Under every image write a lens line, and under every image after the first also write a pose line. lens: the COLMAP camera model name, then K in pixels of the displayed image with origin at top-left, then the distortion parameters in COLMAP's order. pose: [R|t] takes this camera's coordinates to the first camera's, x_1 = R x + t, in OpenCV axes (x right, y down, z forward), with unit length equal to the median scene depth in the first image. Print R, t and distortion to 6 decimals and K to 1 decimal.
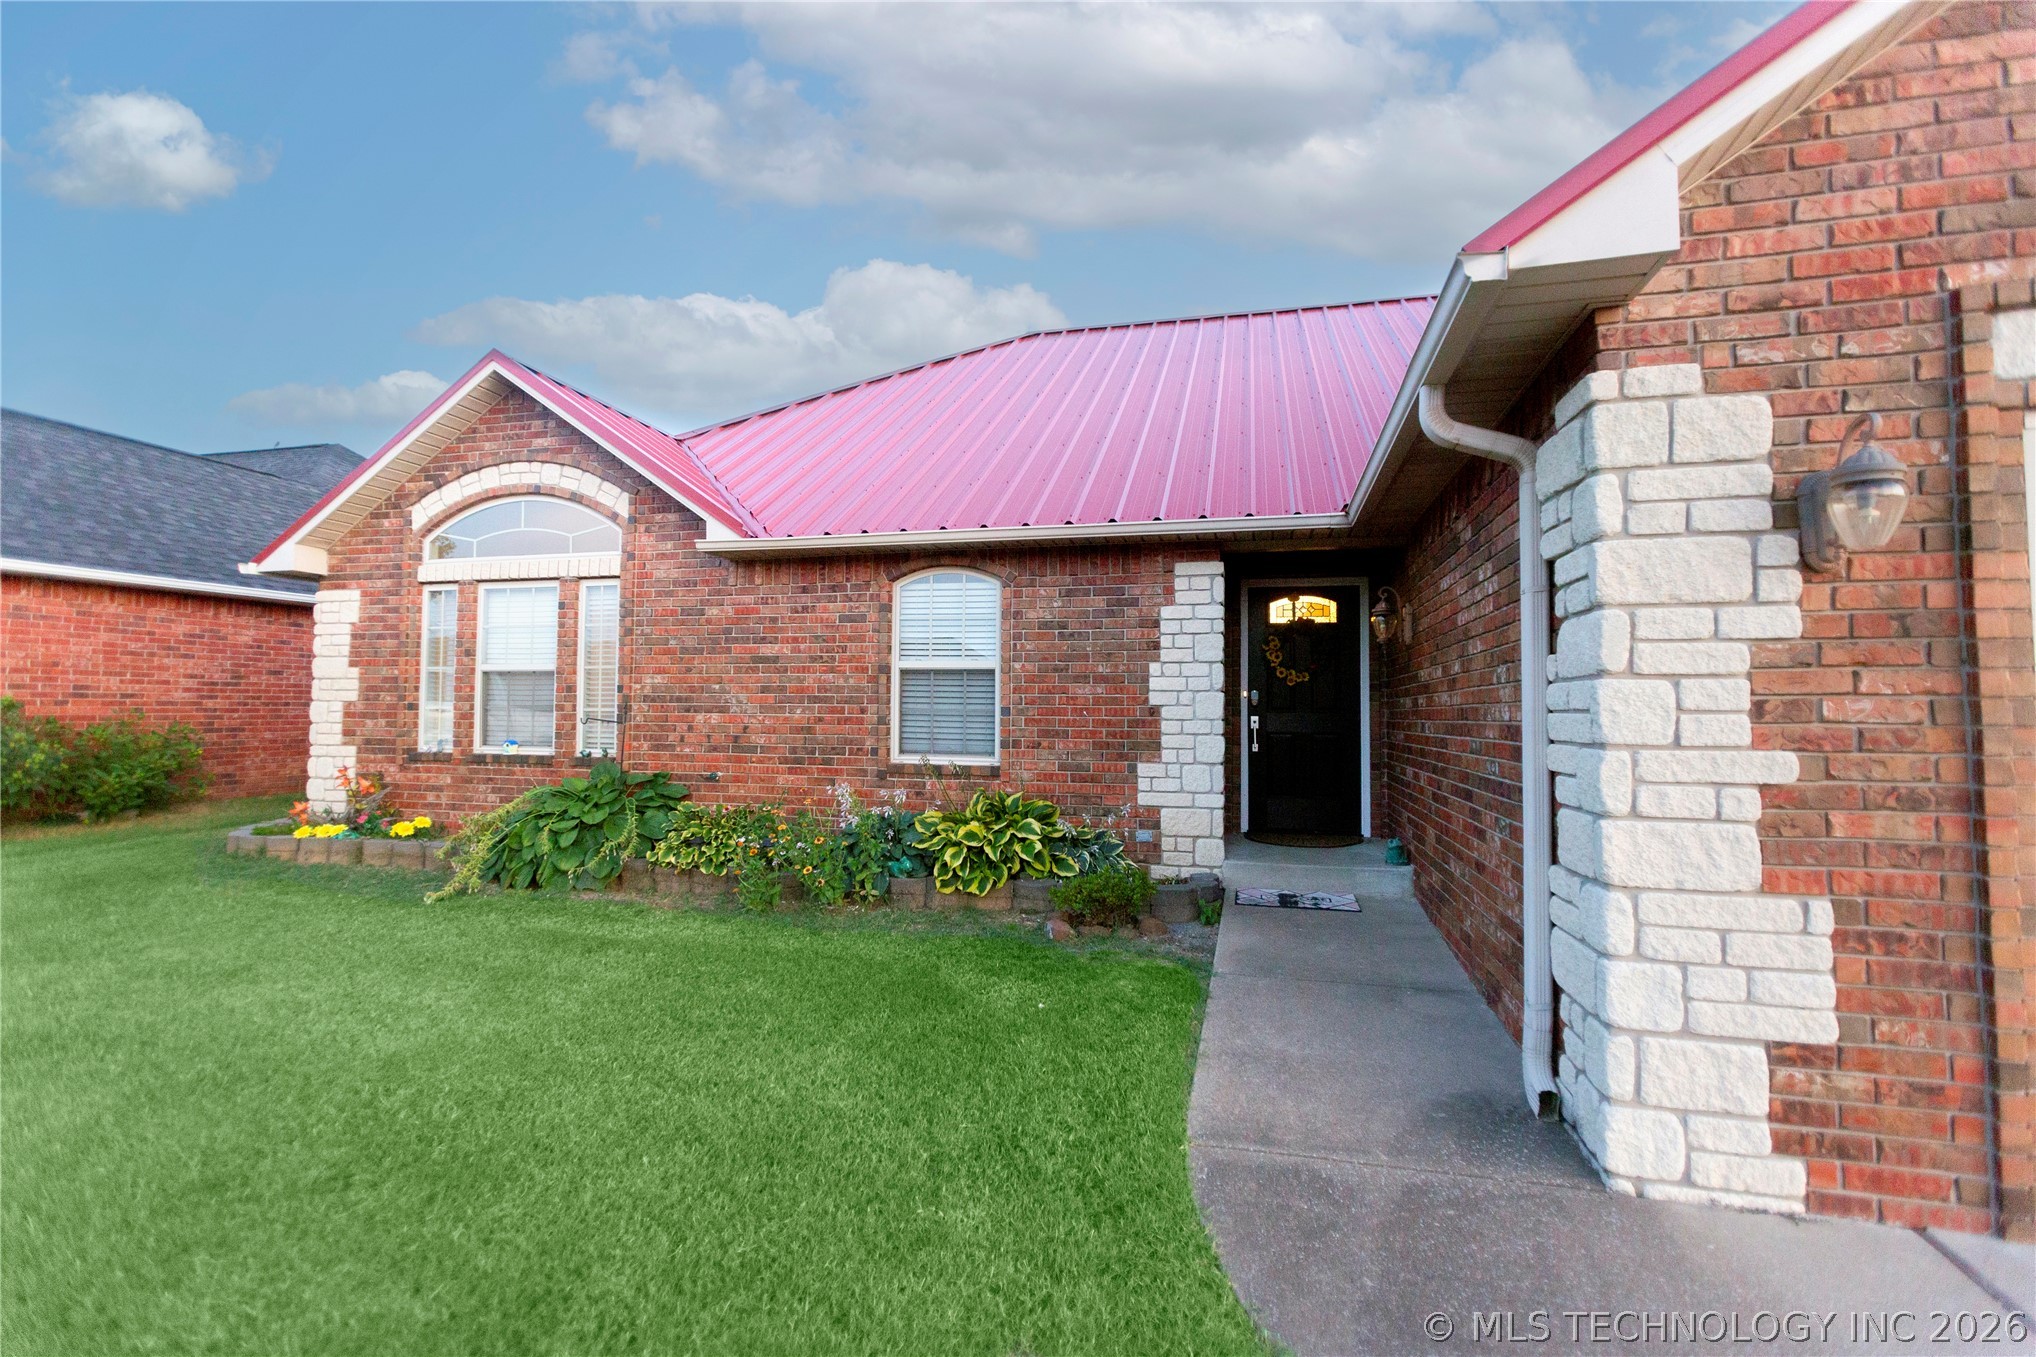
lens RADIAL K [[910.7, 0, 1022.9], [0, 910.7, 679.3], [0, 0, 1]] dist [-0.025764, 0.026006]
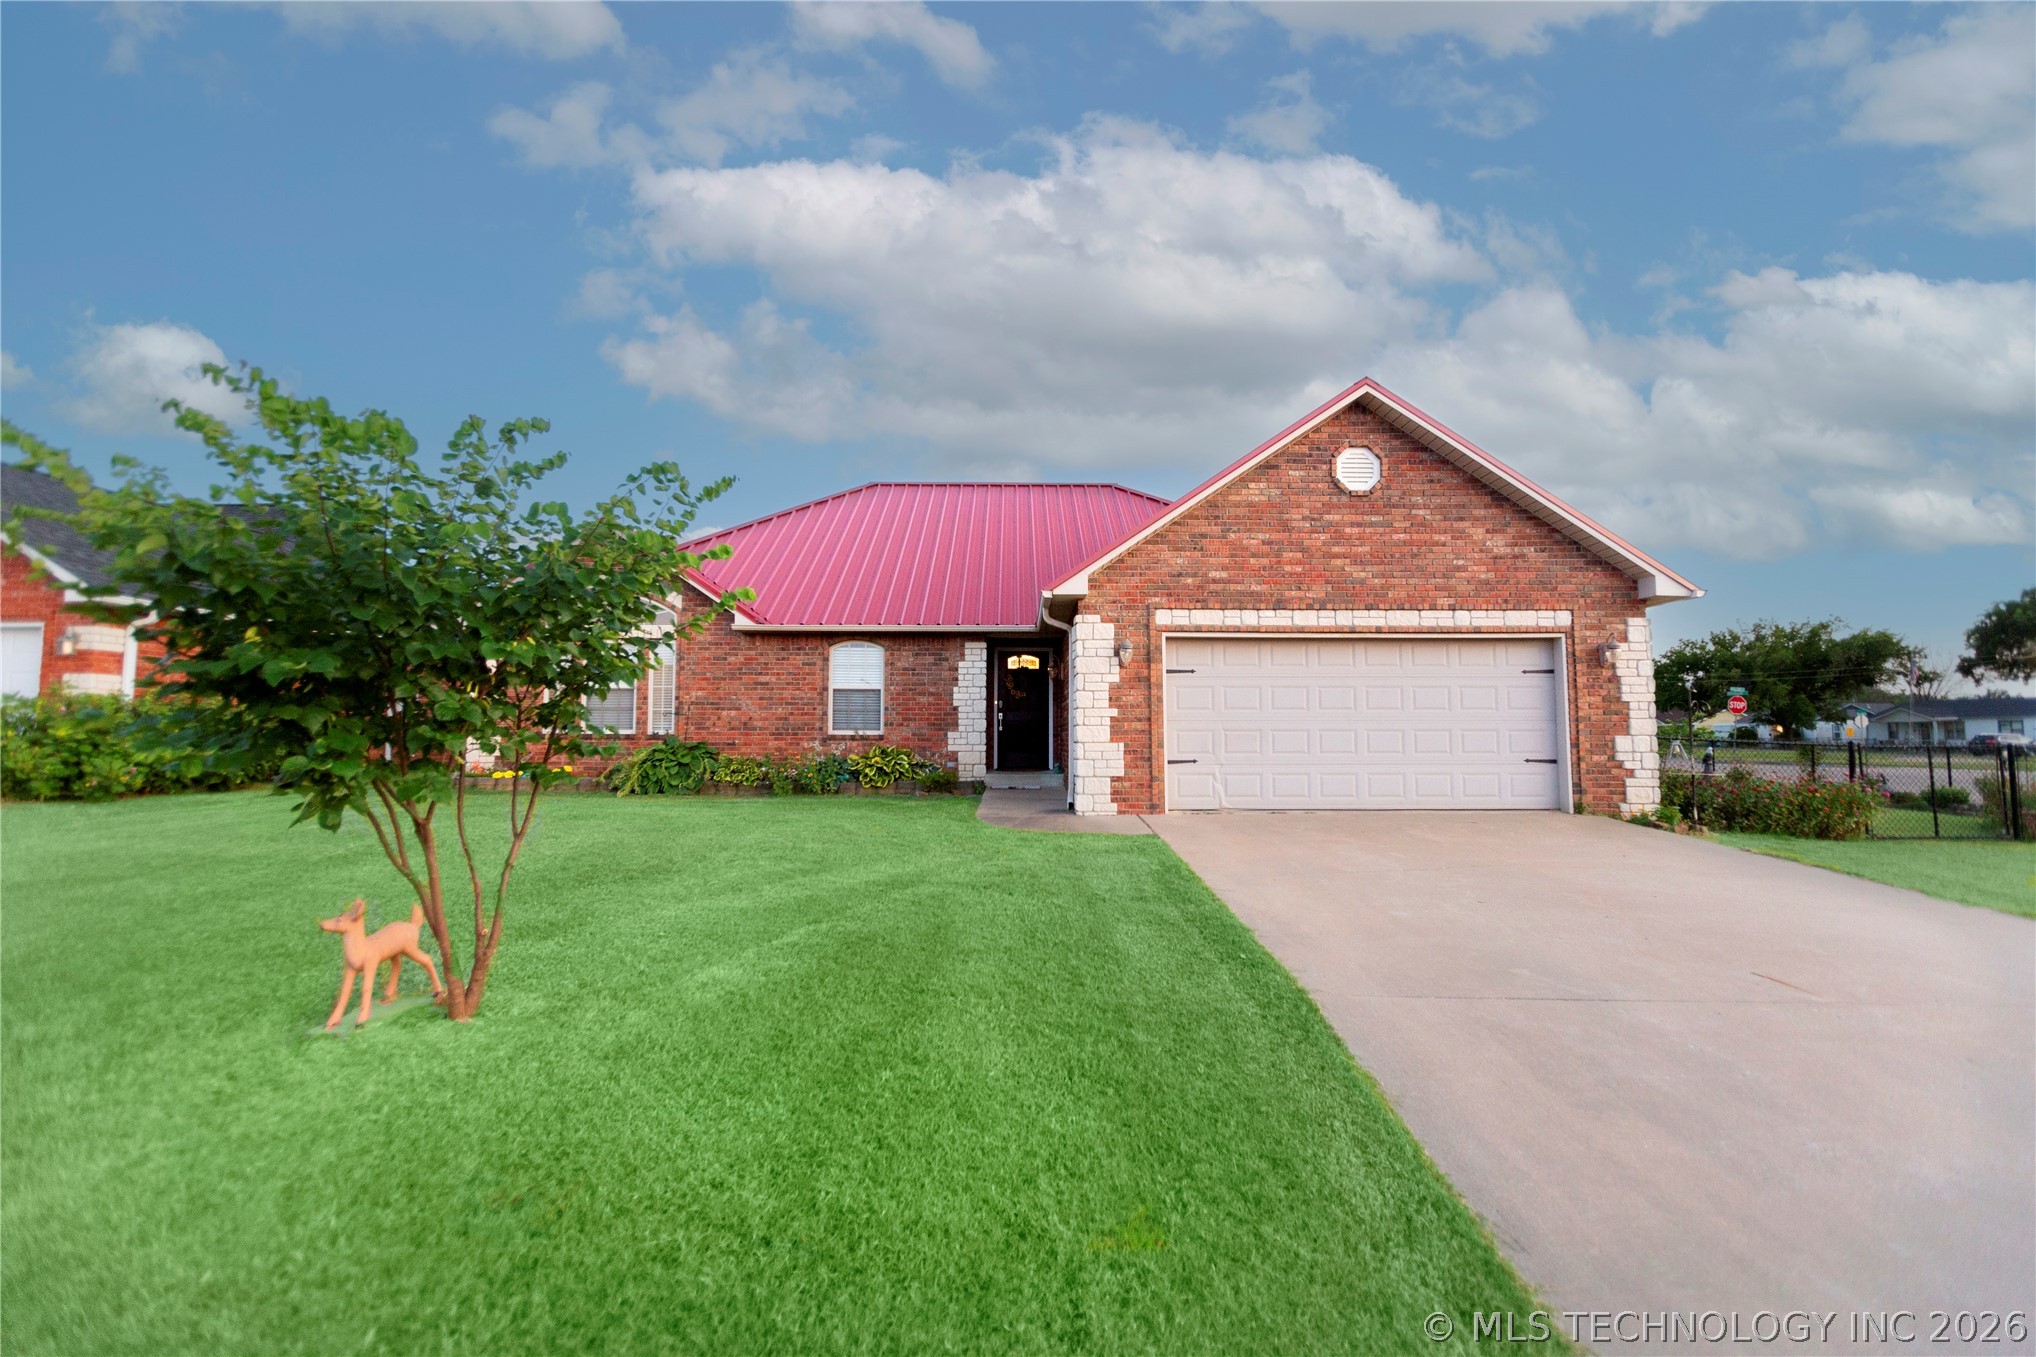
lens RADIAL K [[894.7, 0, 1010.9], [0, 894.7, 671.0], [0, 0, 1]] dist [-0.022927, 0.015158]
pose [[0.969891, 0.012761, 0.243204, -0.229904], [-0.003859, 0.999306, -0.037046, 0.021017], [-0.243508, 0.034992, 0.969267, -1.033769]]
